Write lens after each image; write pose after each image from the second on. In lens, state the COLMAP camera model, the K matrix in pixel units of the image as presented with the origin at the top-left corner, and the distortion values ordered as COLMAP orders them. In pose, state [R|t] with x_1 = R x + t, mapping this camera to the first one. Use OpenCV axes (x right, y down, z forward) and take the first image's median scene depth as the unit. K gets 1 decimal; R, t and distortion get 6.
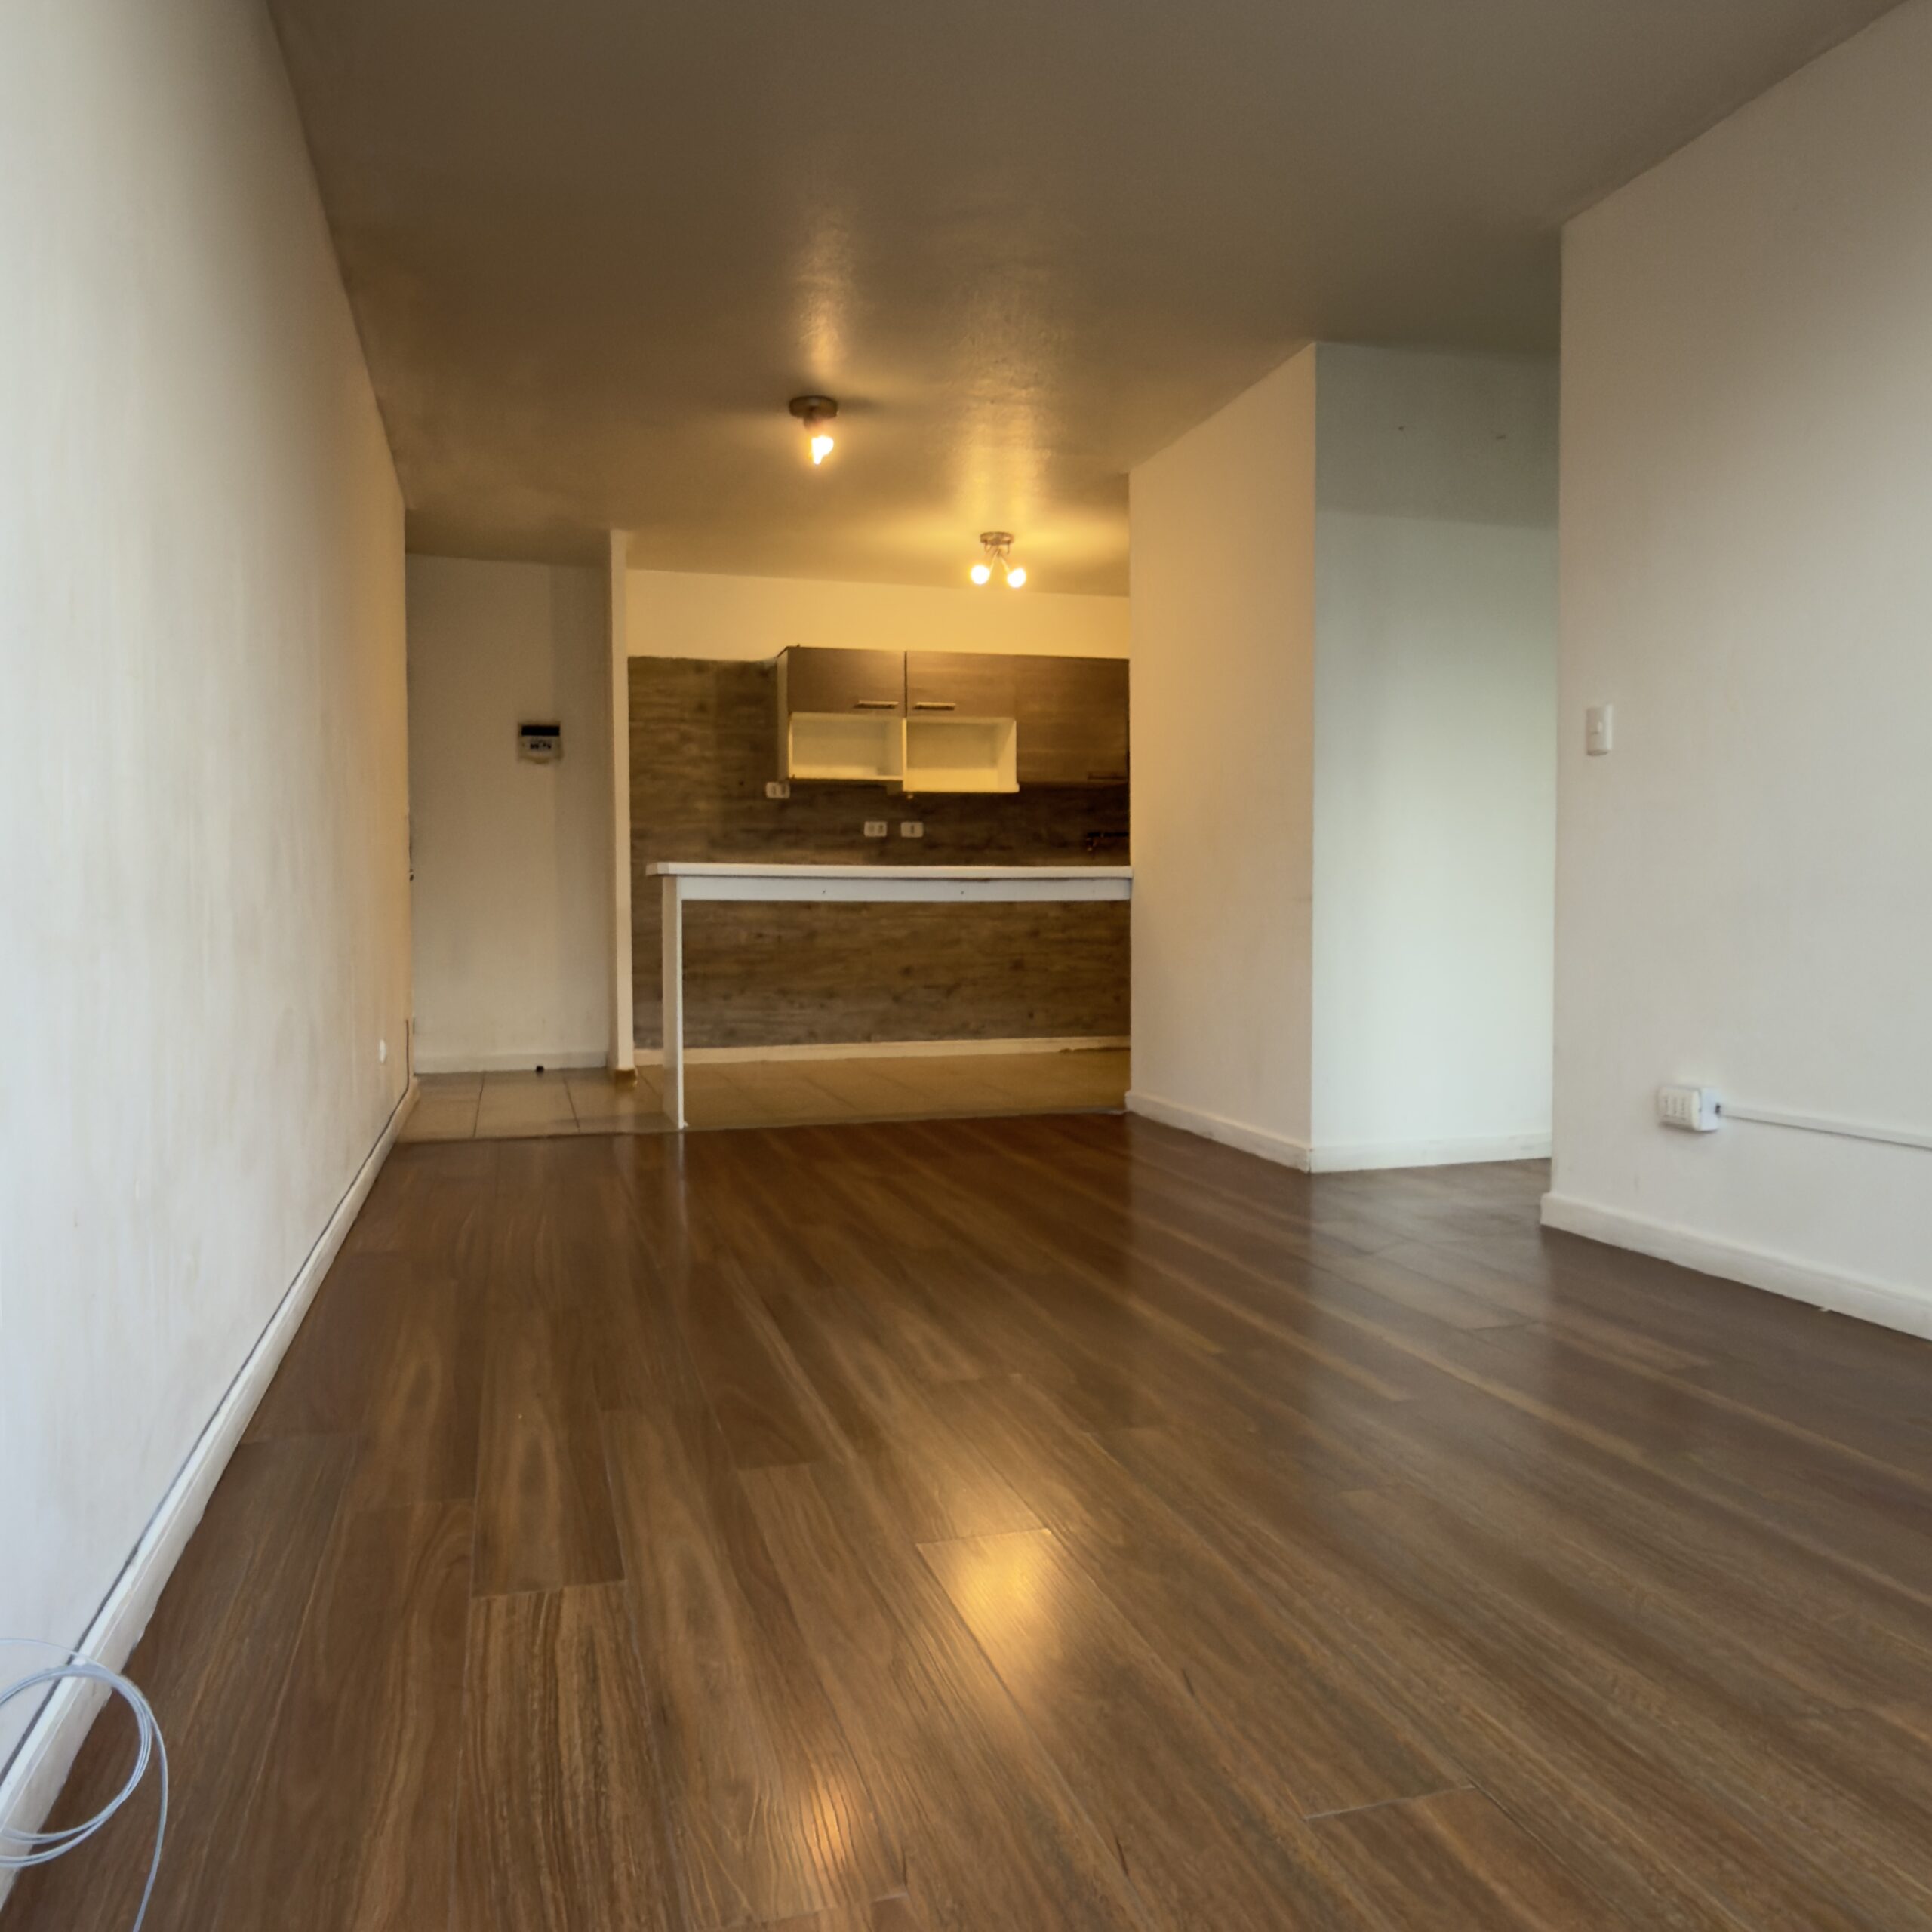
lens RADIAL K [[1533.1, 0, 965.9], [0, 1533.1, 966.7], [0, 0, 1]] dist [0.006722, -0.006576]
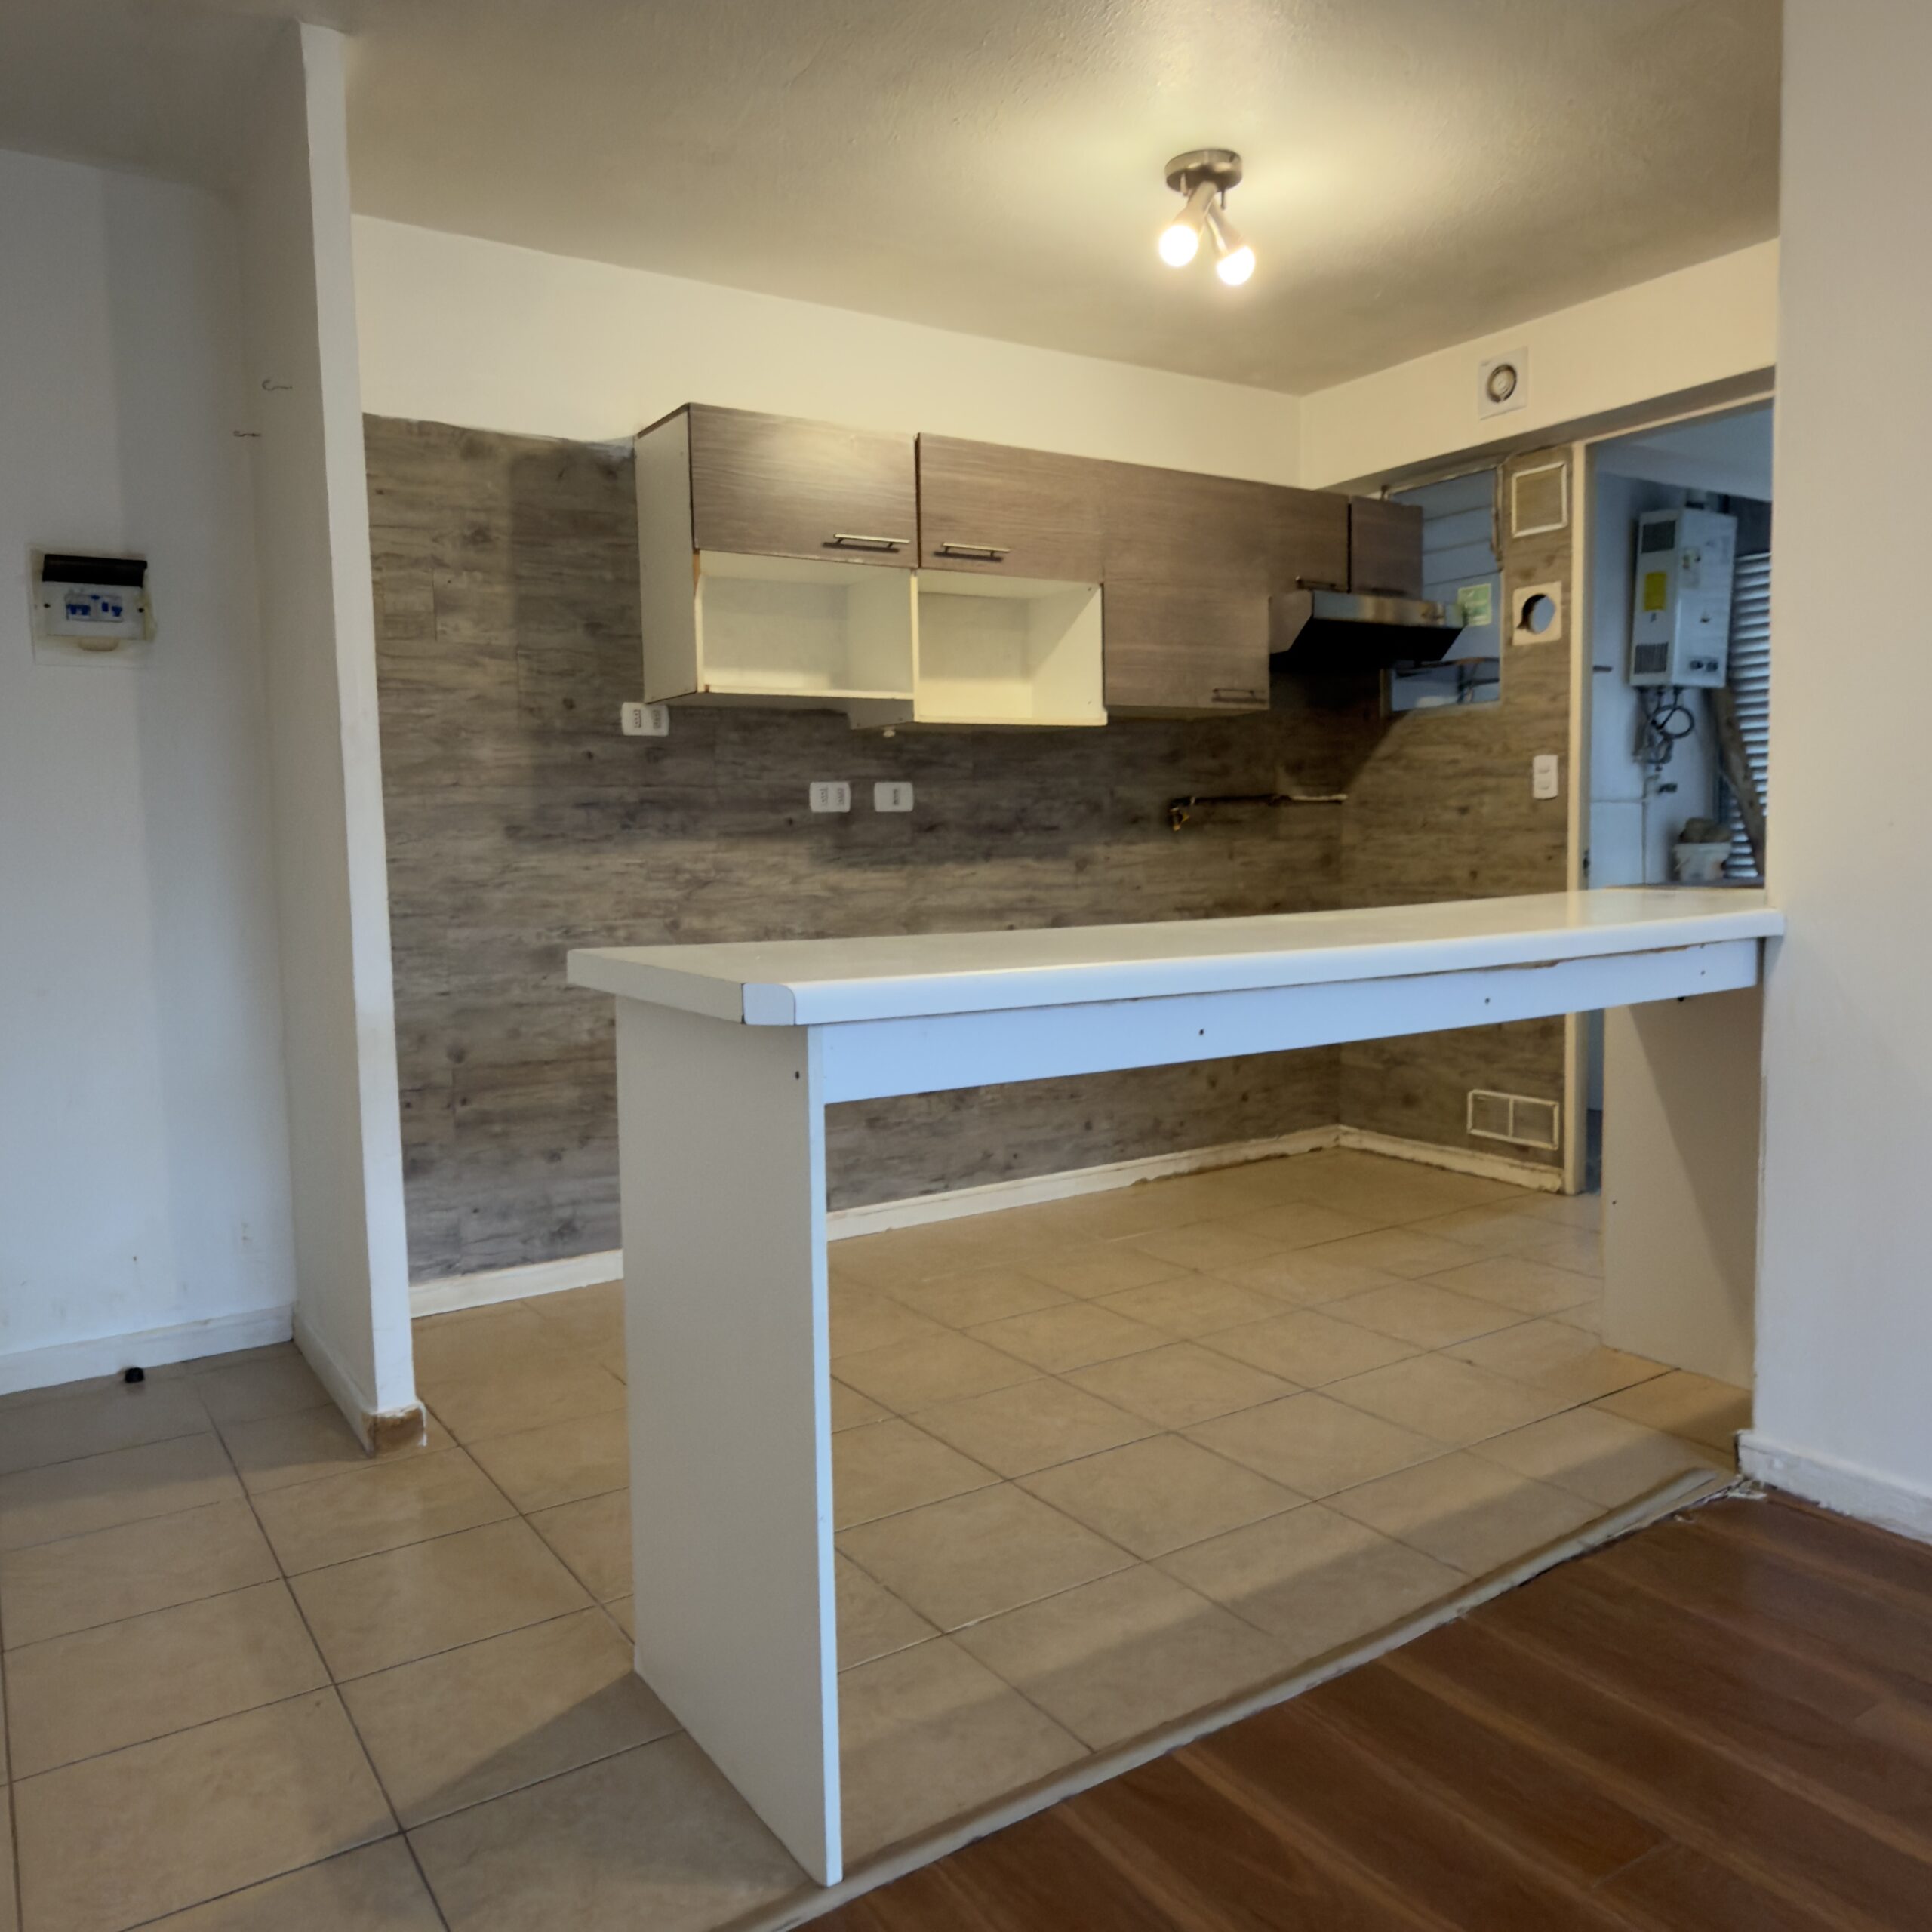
lens RADIAL K [[1533.1, 0, 966.4], [0, 1533.1, 963.7], [0, 0, 1]] dist [0.006722, -0.006576]
pose [[0.955498, -0.040221, 0.292243, -0.170567], [0.027127, 0.998444, 0.048722, -0.059433], [-0.293748, -0.038626, 0.955102, 0.509777]]
